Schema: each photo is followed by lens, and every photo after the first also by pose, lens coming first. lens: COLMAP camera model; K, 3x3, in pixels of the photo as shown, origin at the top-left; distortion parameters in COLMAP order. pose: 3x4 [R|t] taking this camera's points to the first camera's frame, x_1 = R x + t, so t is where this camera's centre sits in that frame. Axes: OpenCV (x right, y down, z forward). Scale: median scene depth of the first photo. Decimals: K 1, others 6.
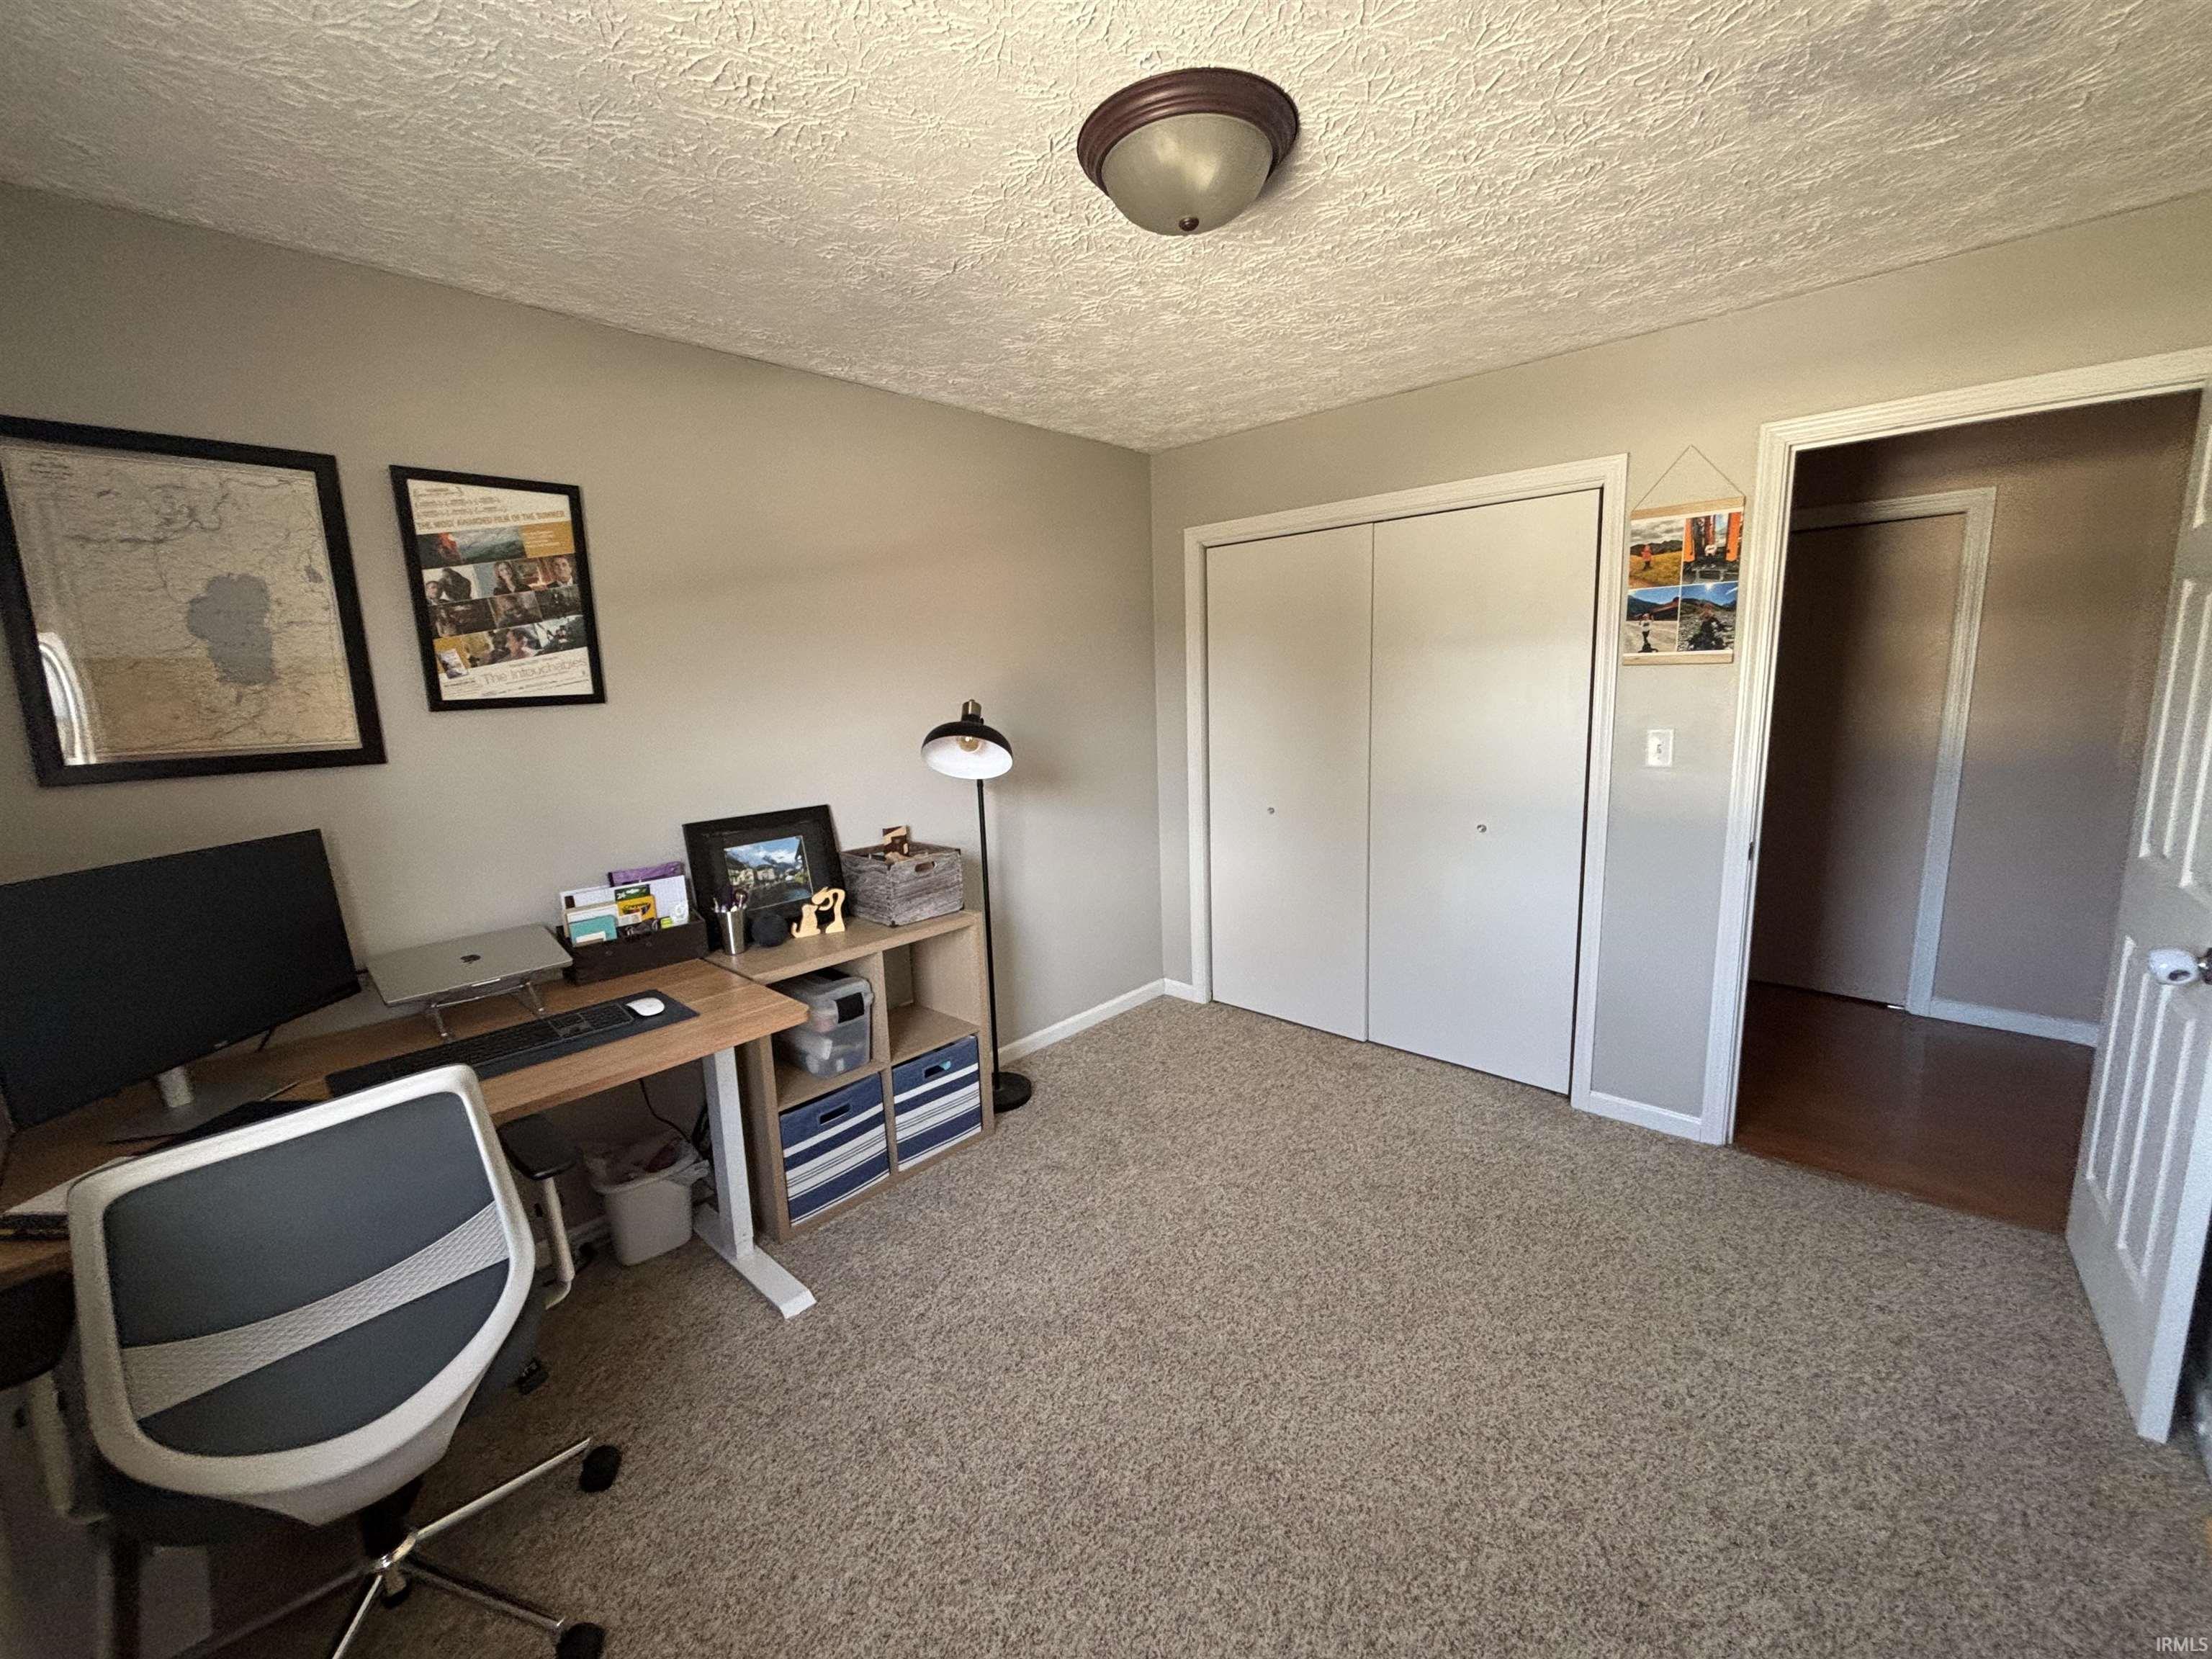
lens RADIAL K [[894.7, 0, 1107.1], [0, 894.7, 818.2], [0, 0, 1]] dist [-0.001244, 0.000258]
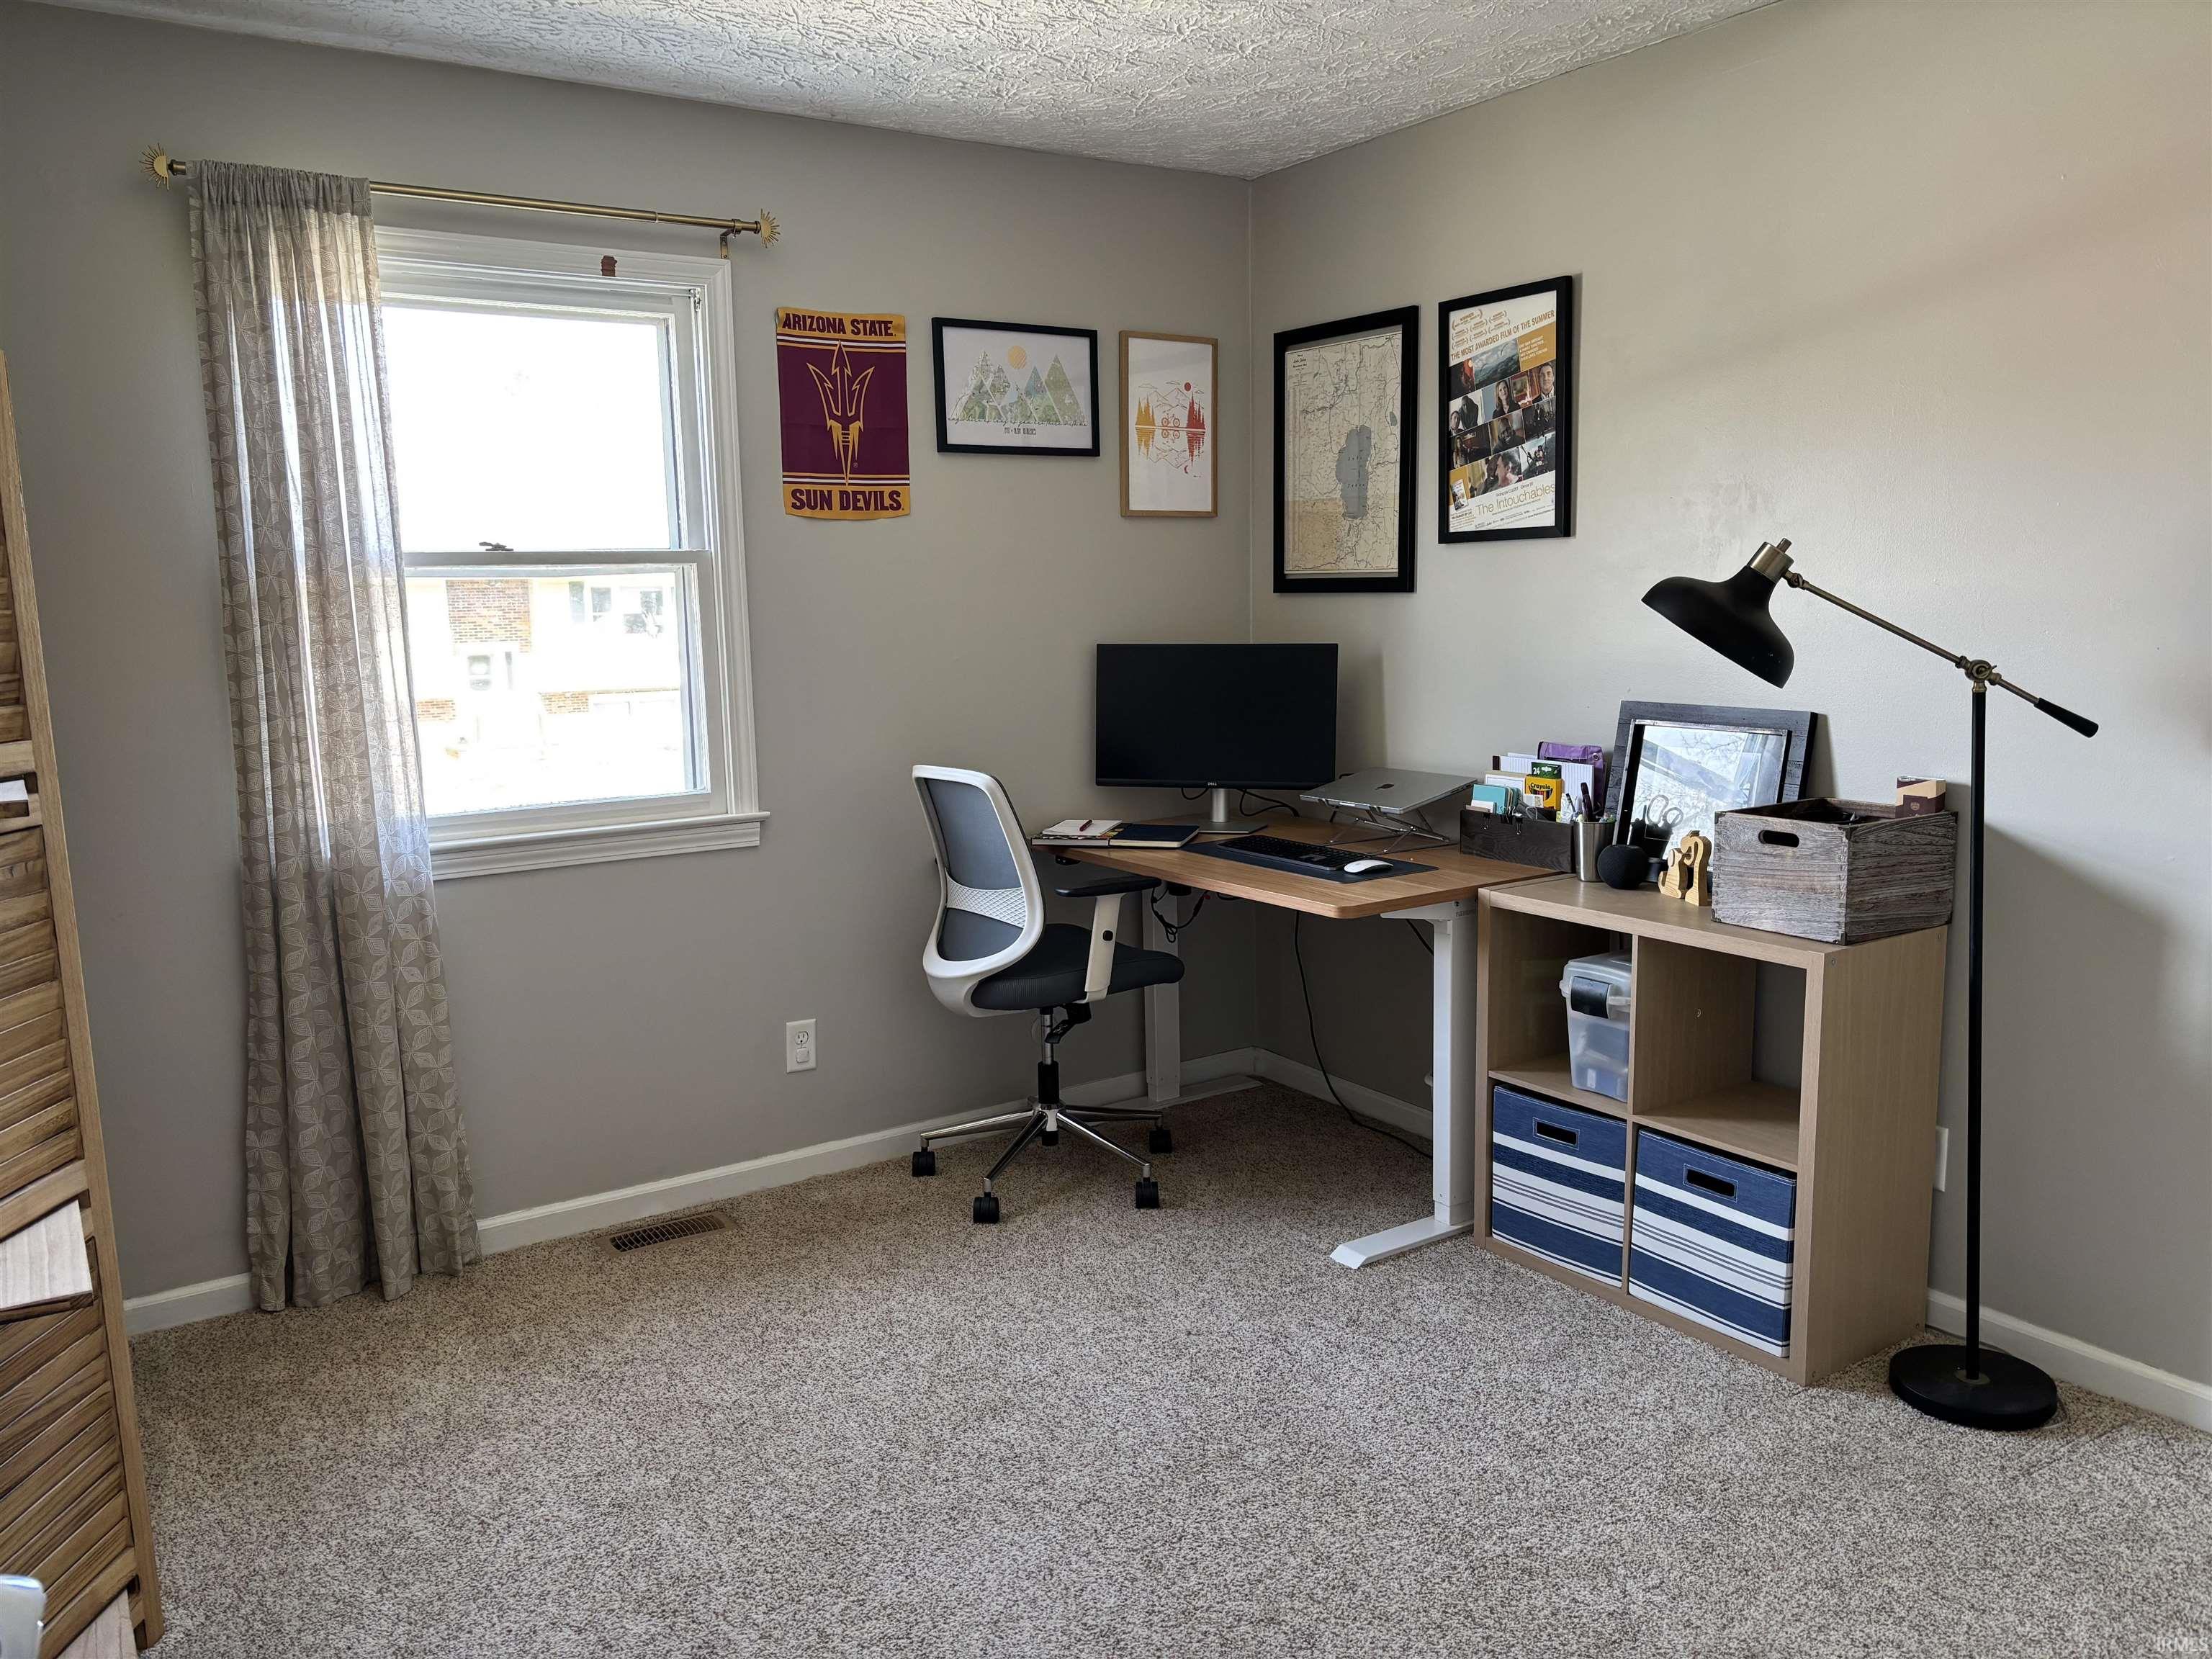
lens RADIAL K [[1655.2, 0, 1106.4], [0, 1655.2, 836.5], [0, 0, 1]] dist [0.015294, -0.008101]
pose [[-0.235342, 0.183497, -0.954433, 1.121150], [-0.129435, 0.967351, 0.217896, -0.149962], [0.963255, 0.174817, -0.203907, 1.022156]]
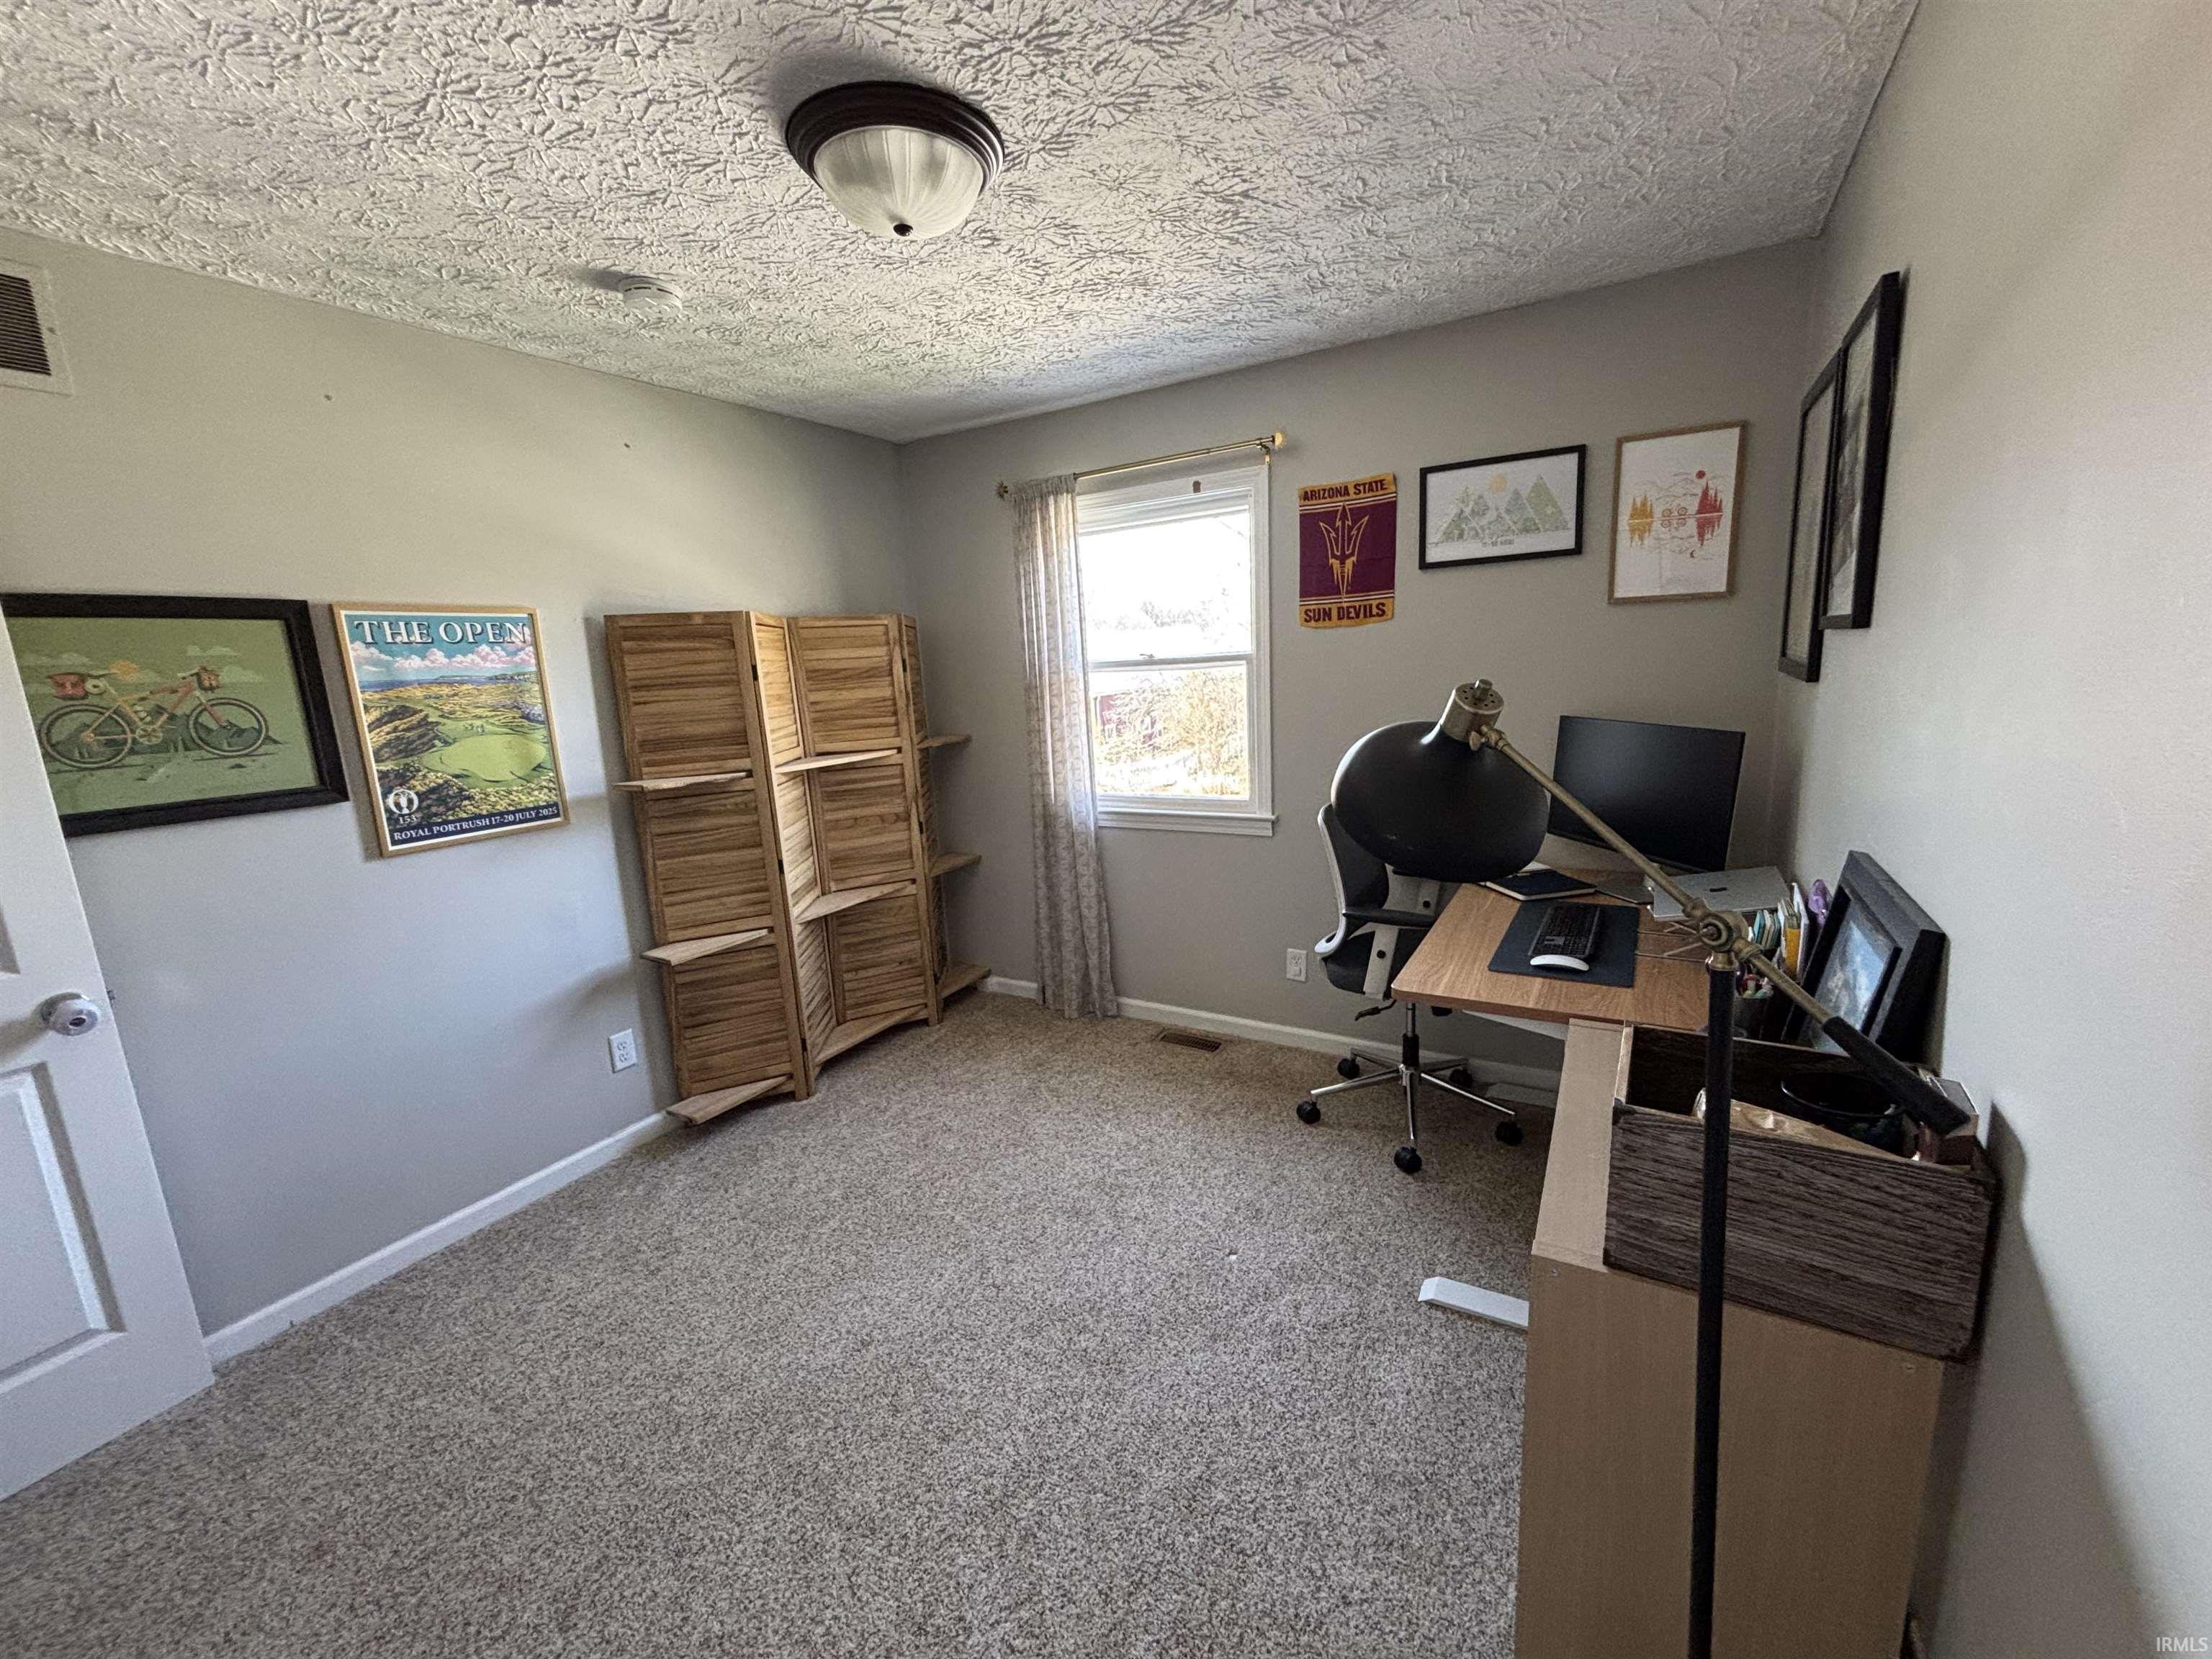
lens RADIAL K [[894.7, 0, 1102.2], [0, 894.7, 829.4], [0, 0, 1]] dist [-0.001244, 0.000258]
pose [[-0.976129, 0.123942, -0.178355, 0.096357], [0.054712, 0.935026, 0.350331, -0.267747], [0.210187, 0.332211, -0.919488, 1.636399]]
